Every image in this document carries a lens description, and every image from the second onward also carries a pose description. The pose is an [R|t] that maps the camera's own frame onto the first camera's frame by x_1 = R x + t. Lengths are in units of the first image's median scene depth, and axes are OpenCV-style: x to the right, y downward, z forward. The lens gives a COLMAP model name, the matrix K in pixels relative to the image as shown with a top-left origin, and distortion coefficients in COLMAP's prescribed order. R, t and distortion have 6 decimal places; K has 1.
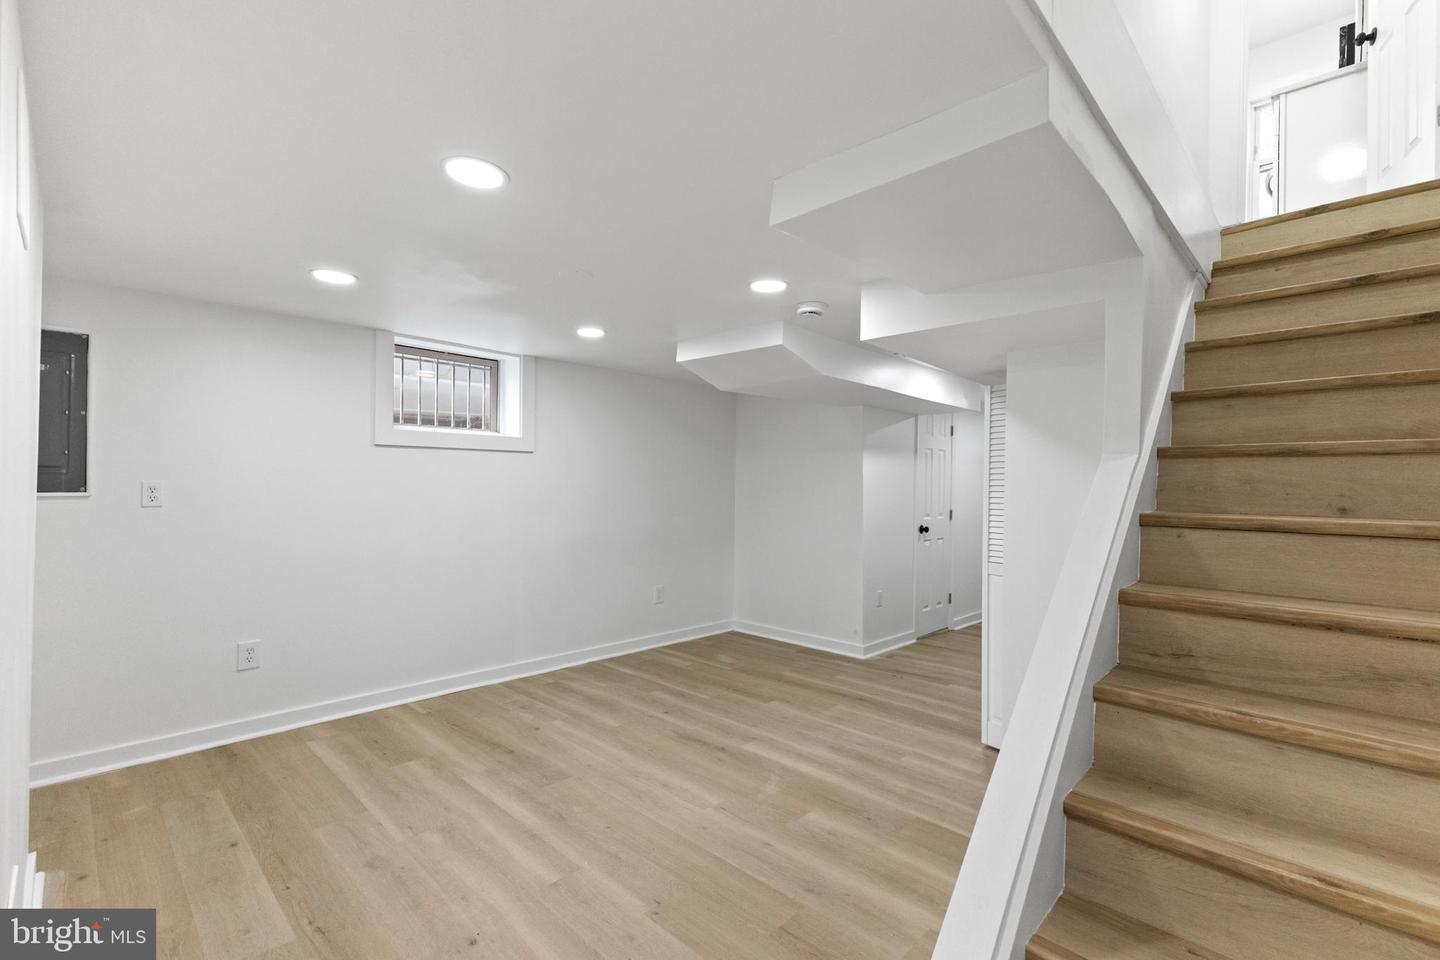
lens RADIAL K [[634.8, 0, 719.4], [0, 634.8, 485.4], [0, 0, 1]] dist [0.008679, 0.000144]
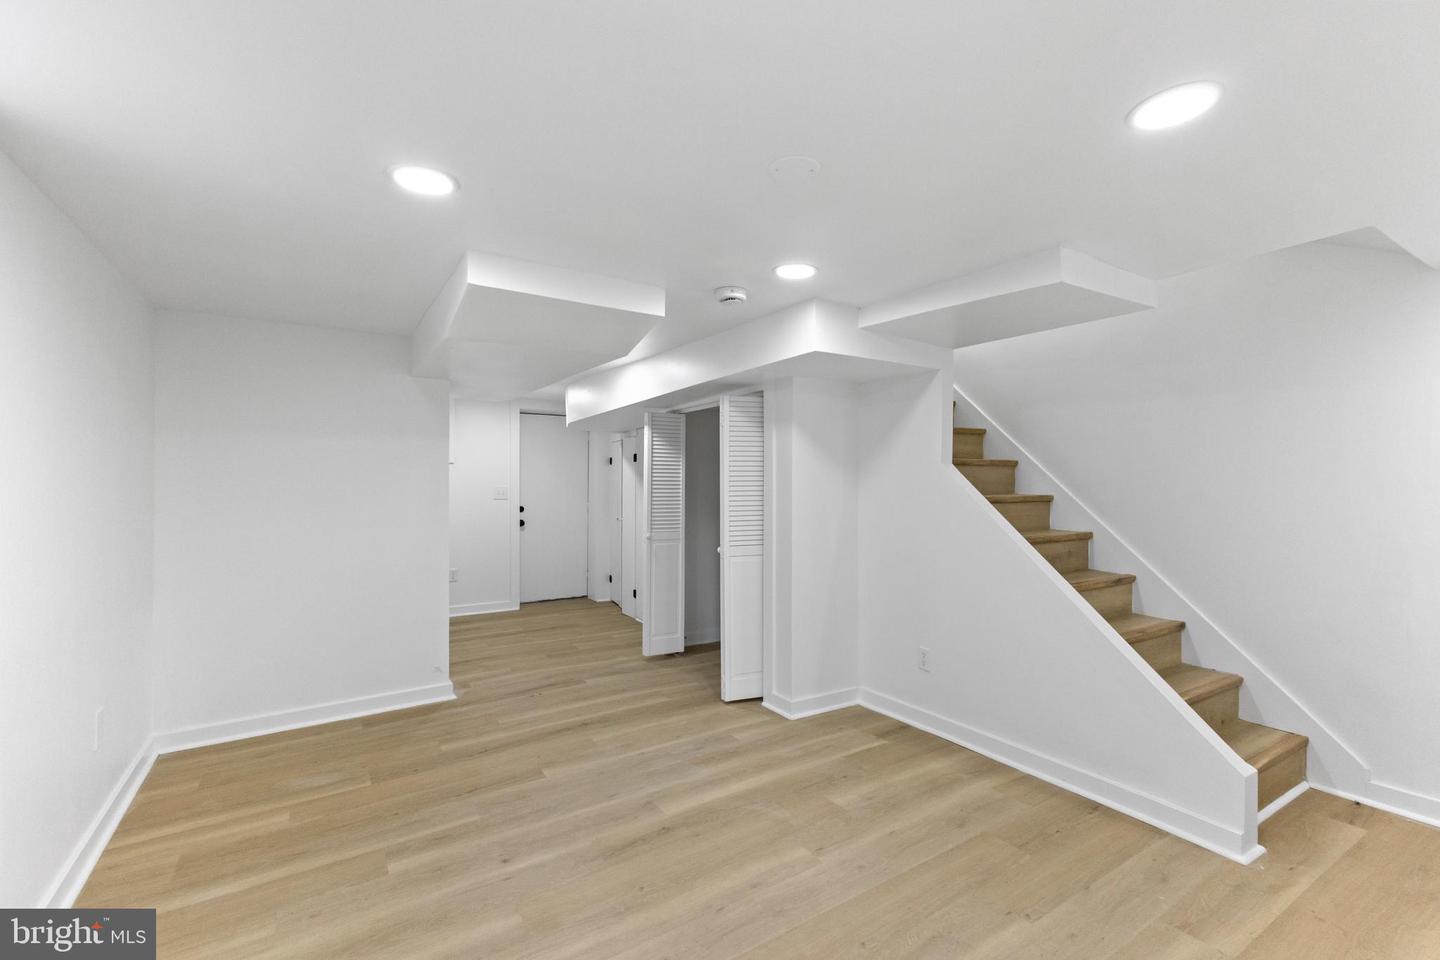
lens RADIAL K [[628.2, 0, 716.1], [0, 628.2, 475.7], [0, 0, 1]] dist [0.009635, -0.000083]
pose [[0.232495, -0.010528, 0.972541, -0.588798], [0.006020, 0.999938, 0.009386, -0.016837], [-0.972579, 0.003673, 0.232544, 0.623148]]
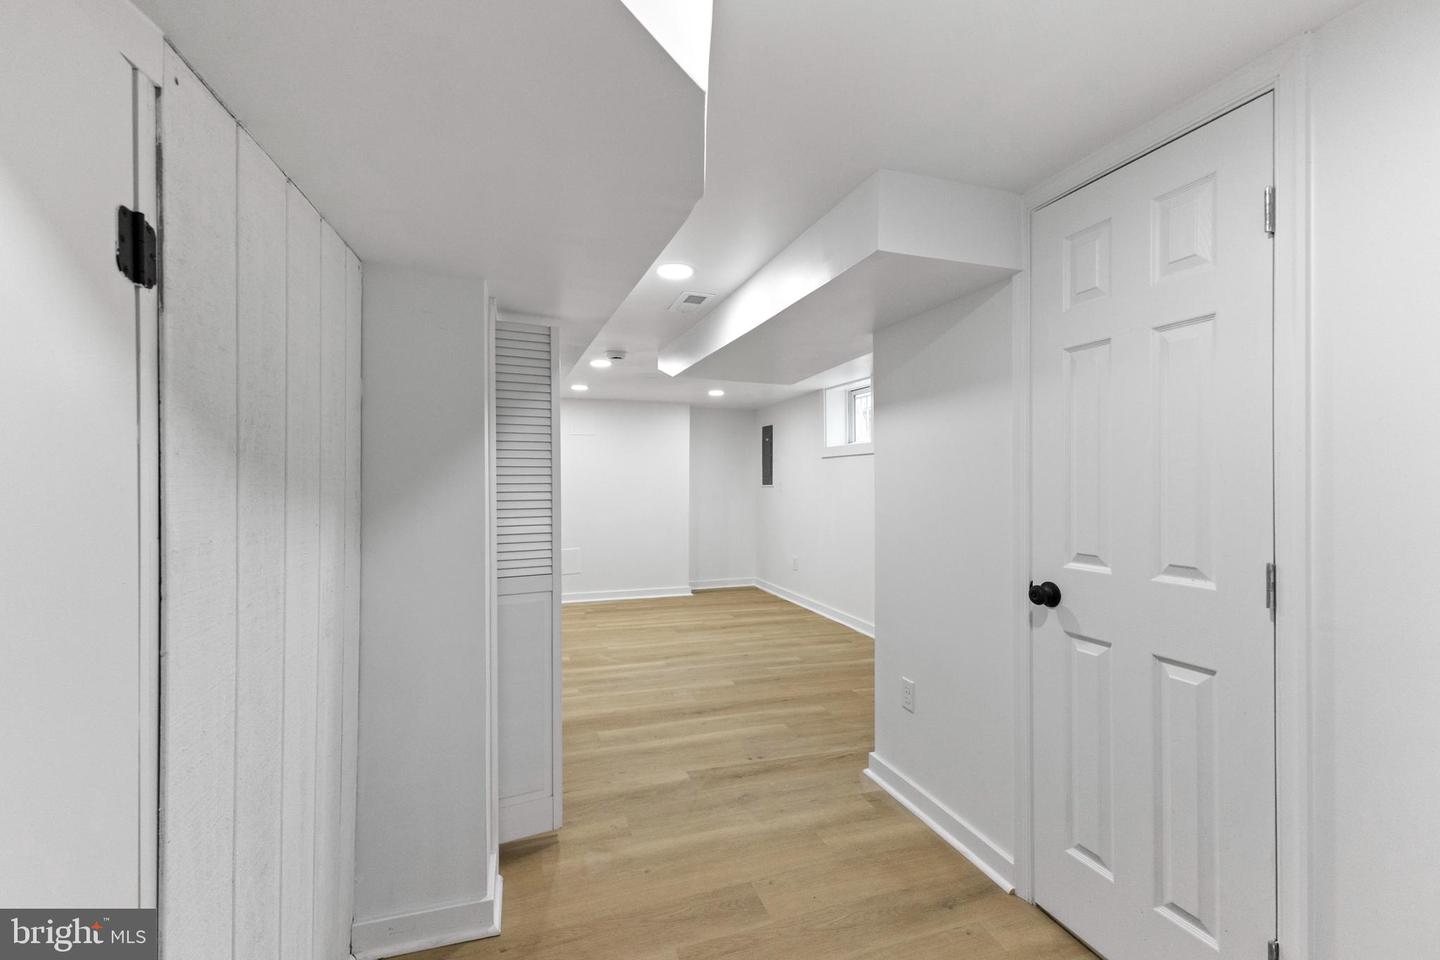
lens RADIAL K [[617.3, 0, 716.7], [0, 617.3, 477.7], [0, 0, 1]] dist [0.001961, -0.000055]
pose [[-0.458610, -0.020915, -0.888391, 1.002281], [-0.006830, 0.999776, -0.020012, 0.021775], [0.888611, -0.003110, -0.458651, 1.437145]]
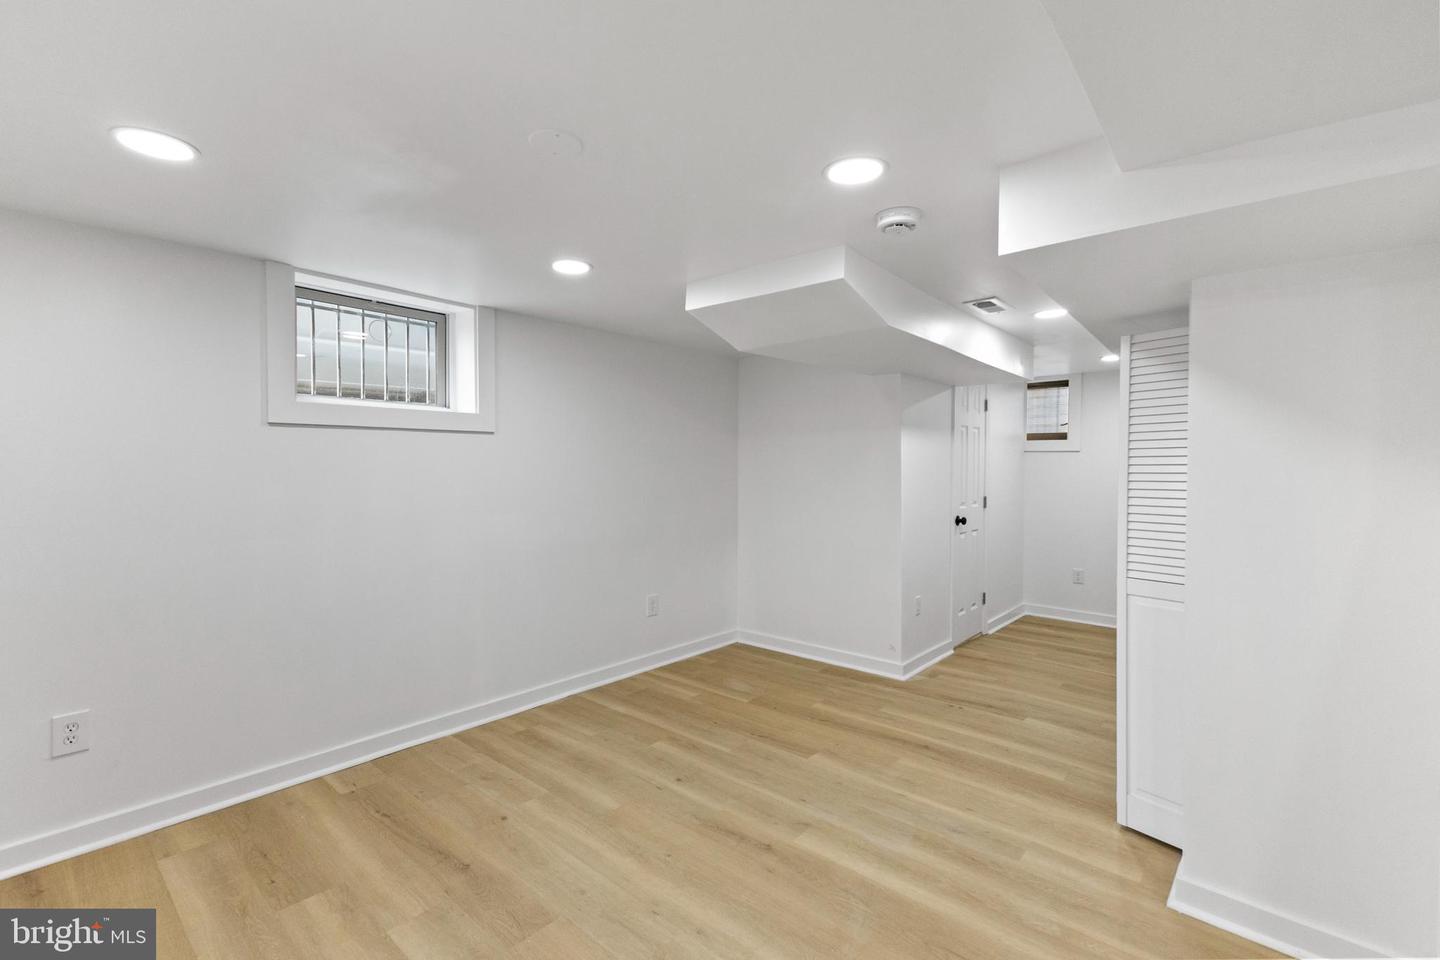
lens RADIAL K [[628.2, 0, 716.1], [0, 628.2, 475.7], [0, 0, 1]] dist [0.009635, -0.000083]
pose [[0.998704, -0.010177, 0.049858, -0.069351], [0.009439, 0.999843, 0.015023, -0.010015], [-0.050003, -0.014533, 0.998643, 0.249839]]
